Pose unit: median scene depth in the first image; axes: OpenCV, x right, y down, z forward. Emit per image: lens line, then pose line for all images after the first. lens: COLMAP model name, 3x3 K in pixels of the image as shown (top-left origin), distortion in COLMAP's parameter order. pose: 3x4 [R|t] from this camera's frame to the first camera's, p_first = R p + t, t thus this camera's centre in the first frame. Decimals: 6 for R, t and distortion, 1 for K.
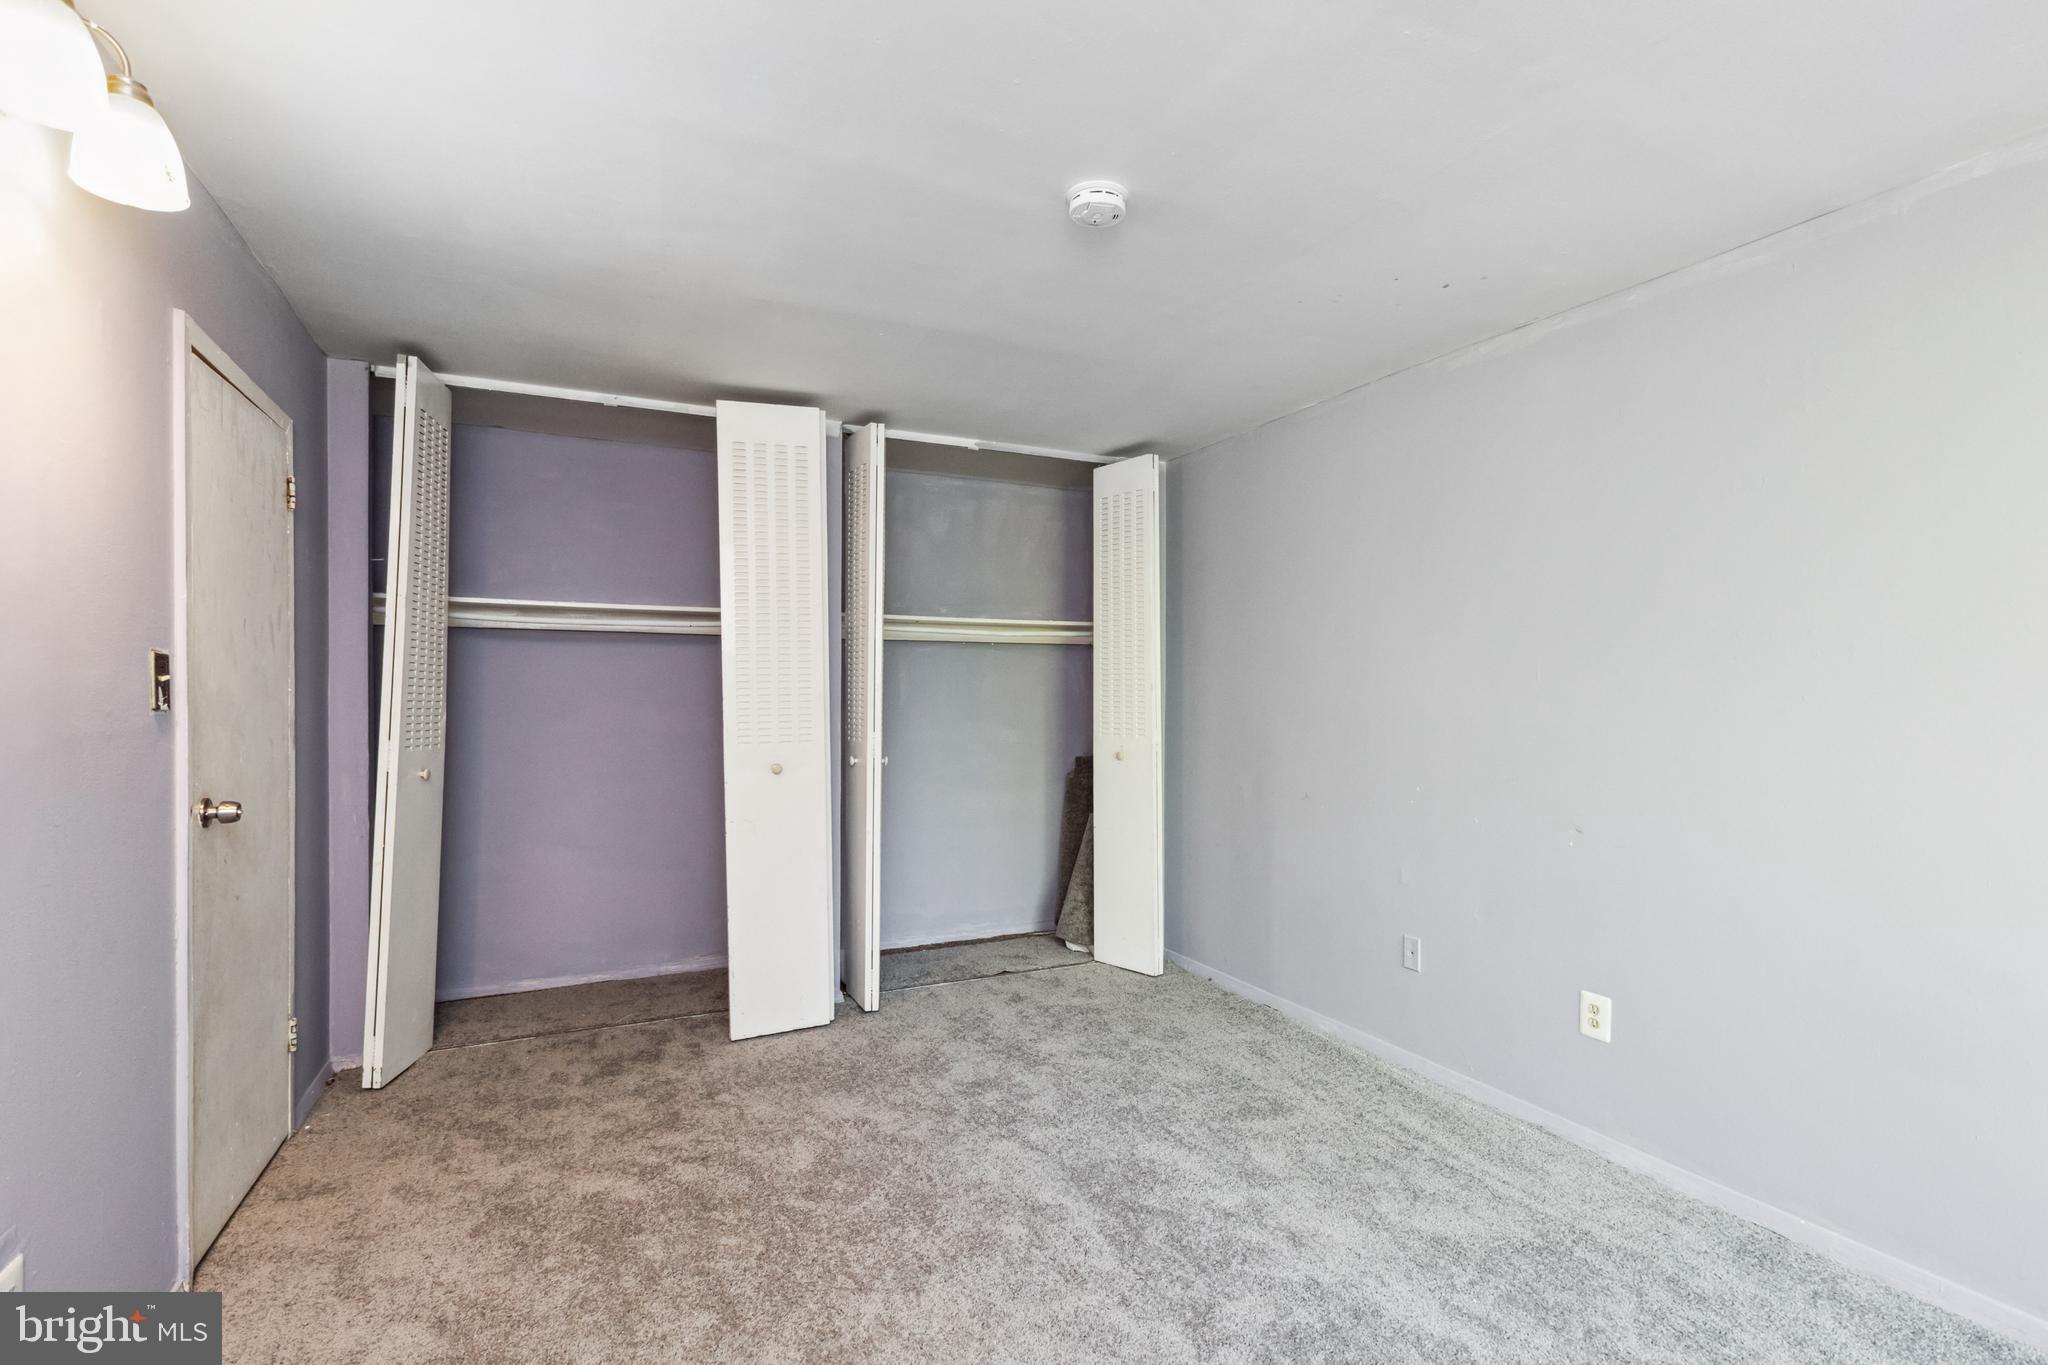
lens RADIAL K [[957.9, 0, 1026.4], [0, 957.9, 707.9], [0, 0, 1]] dist [0.000113, -0.000122]
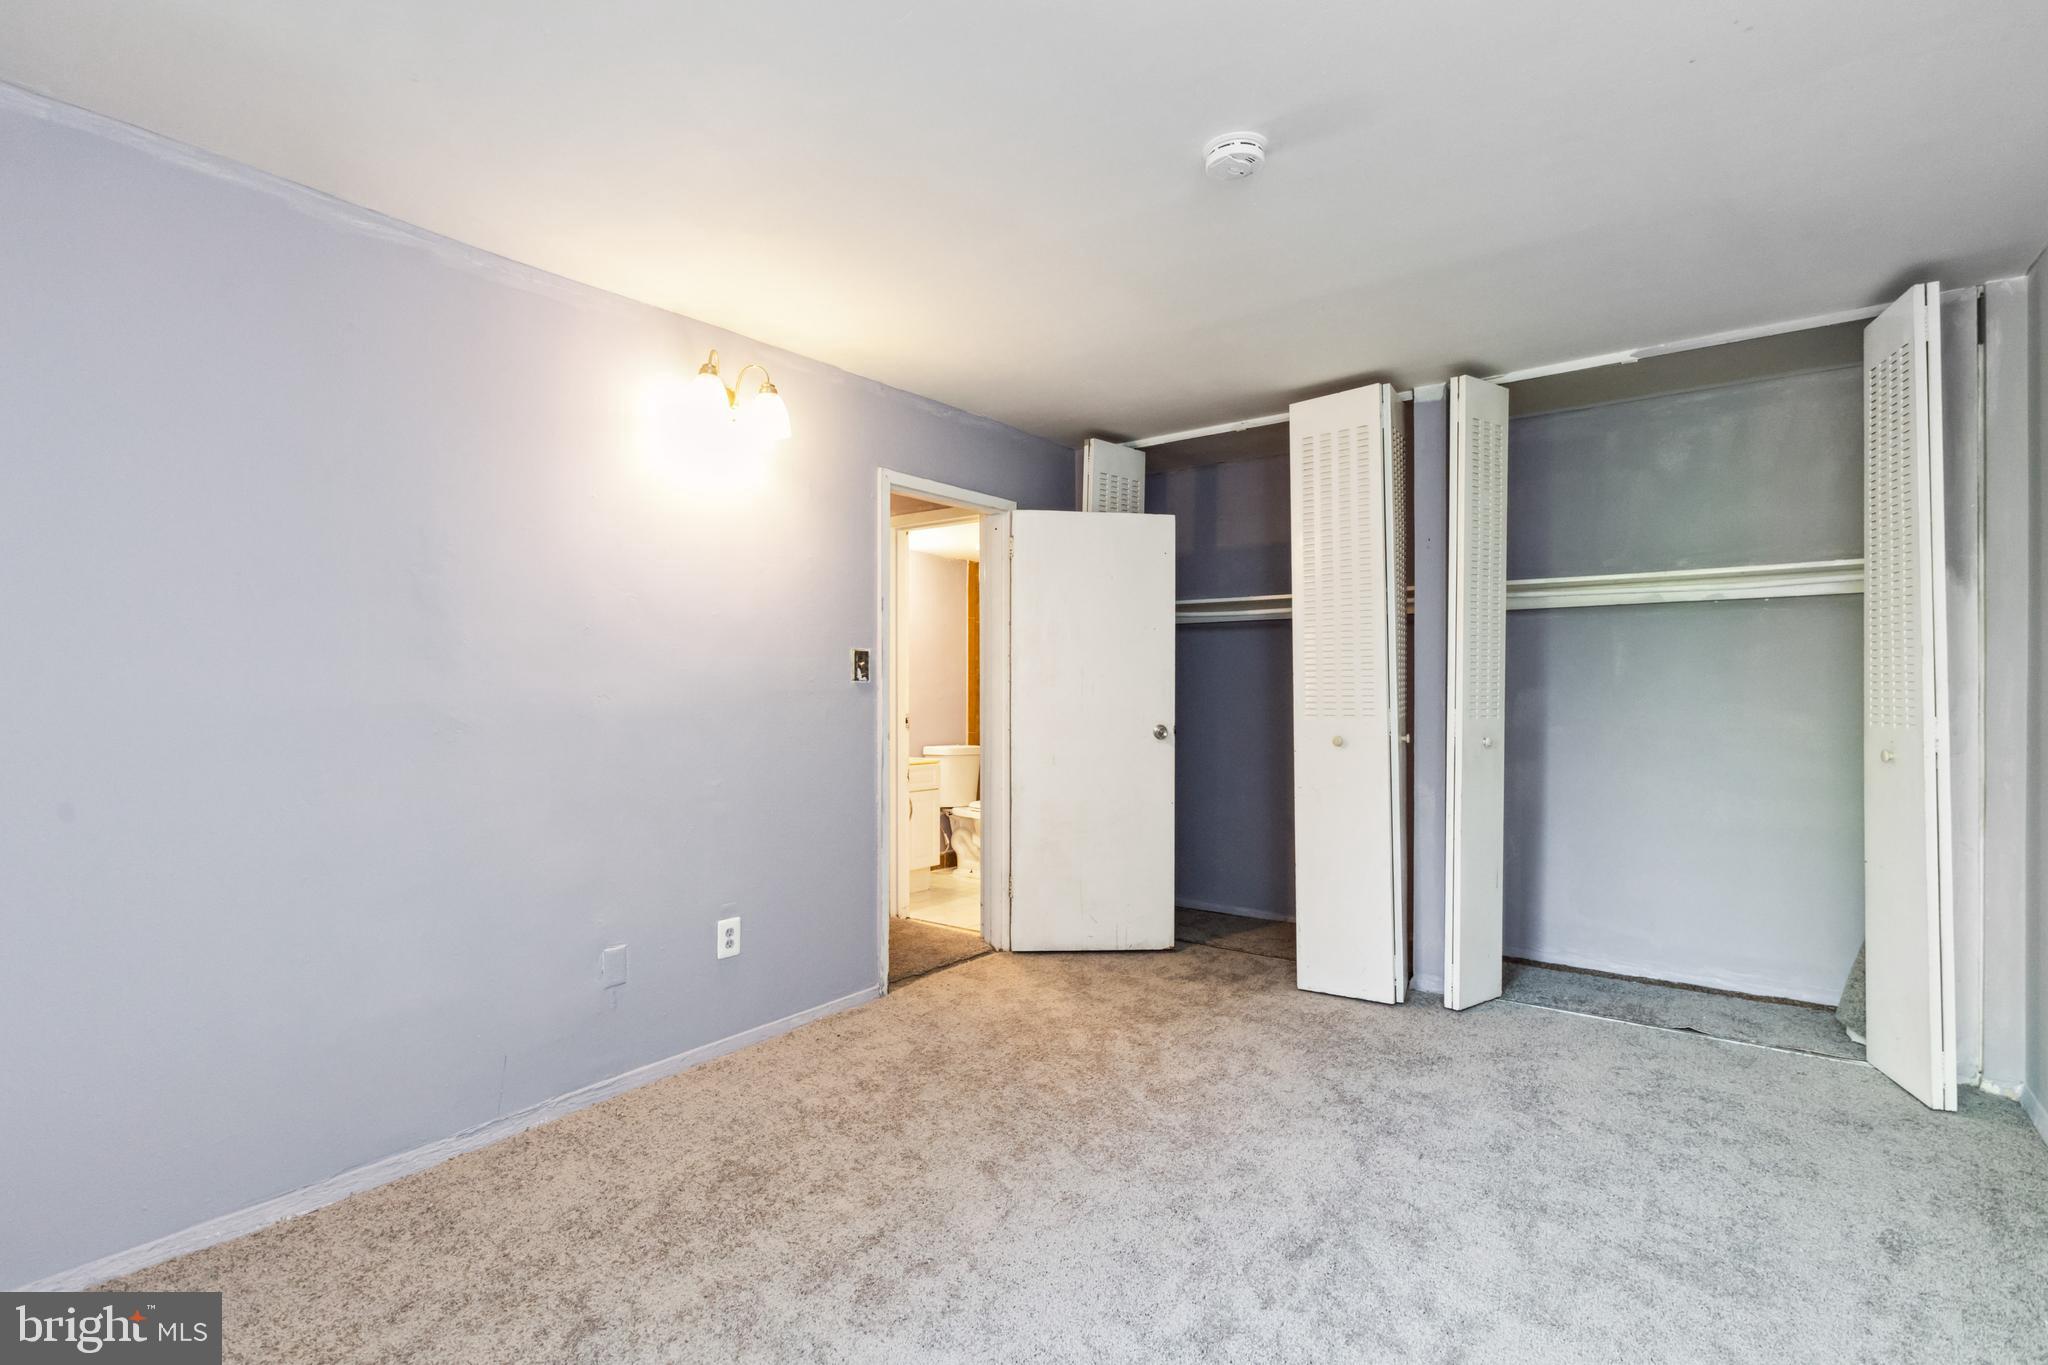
lens RADIAL K [[957.9, 0, 1026.4], [0, 957.9, 707.9], [0, 0, 1]] dist [0.000113, -0.000122]
pose [[0.460050, 0.020392, -0.887659, 0.508405], [-0.004174, 0.999775, 0.020805, 0.004940], [0.887883, -0.005867, 0.460031, 0.217657]]
